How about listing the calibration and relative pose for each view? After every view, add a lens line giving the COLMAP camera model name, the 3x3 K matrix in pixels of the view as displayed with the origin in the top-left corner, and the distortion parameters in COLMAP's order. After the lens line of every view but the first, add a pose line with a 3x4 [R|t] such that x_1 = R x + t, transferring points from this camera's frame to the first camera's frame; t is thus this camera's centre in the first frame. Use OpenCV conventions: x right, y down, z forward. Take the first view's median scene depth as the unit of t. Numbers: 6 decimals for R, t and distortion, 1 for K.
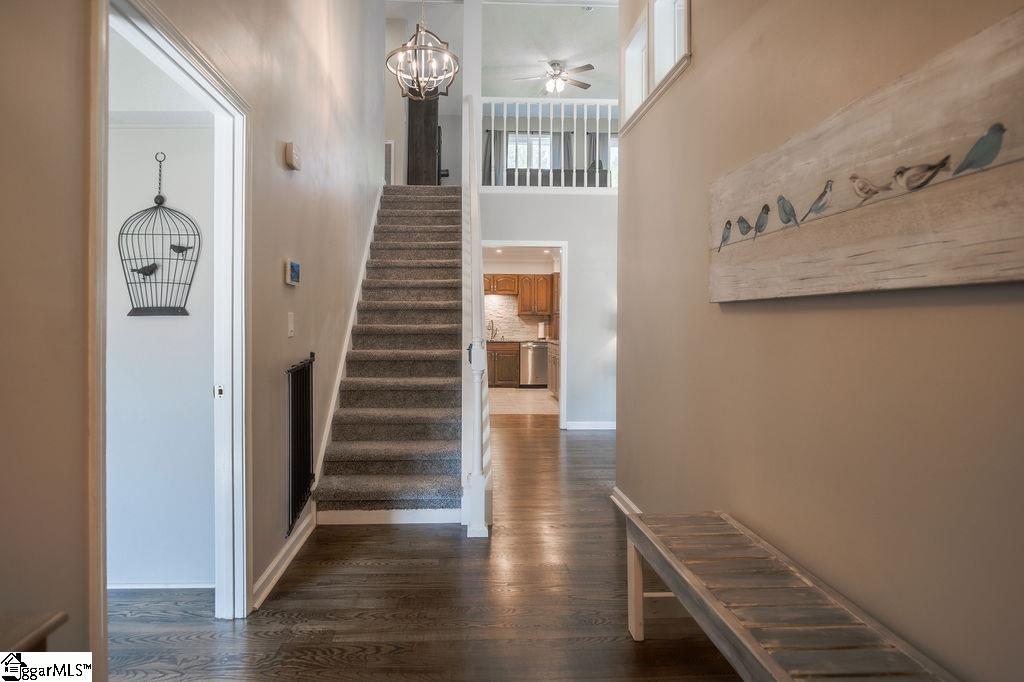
lens RADIAL K [[585.1, 0, 510.7], [0, 585.1, 323.3], [0, 0, 1]] dist [0.000181, 0.000066]
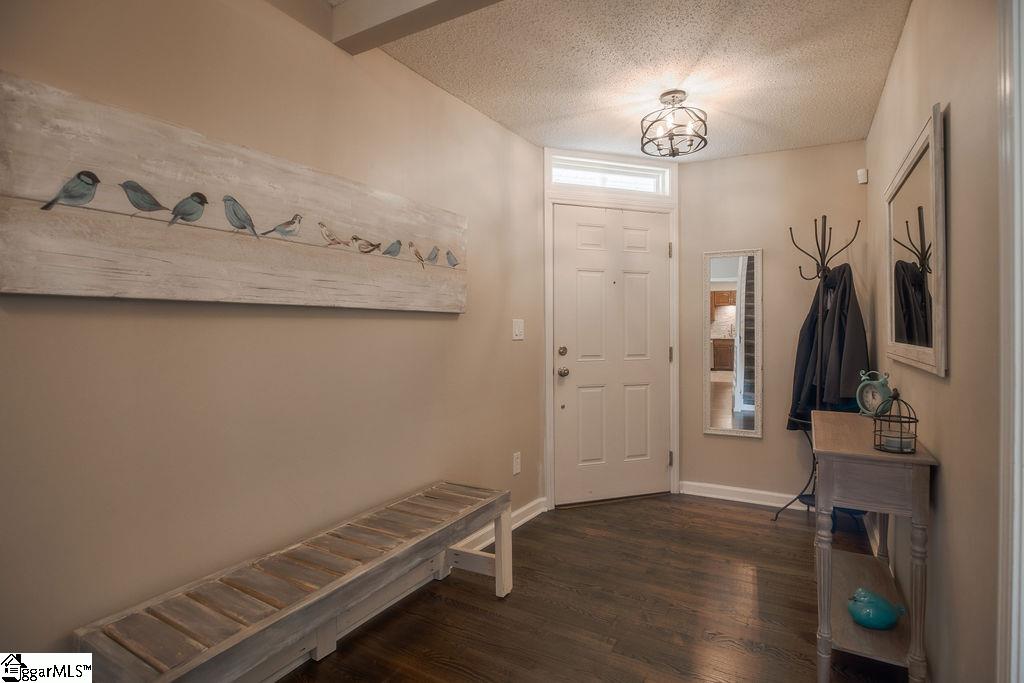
lens RADIAL K [[509.9, 0, 507.5], [0, 509.9, 327.6], [0, 0, 1]] dist [-0.001212, -0.000176]
pose [[-0.815029, -0.004969, 0.579399, -0.476158], [-0.002016, 0.999981, 0.005741, -0.010505], [-0.579417, 0.003511, -0.815024, 1.714932]]
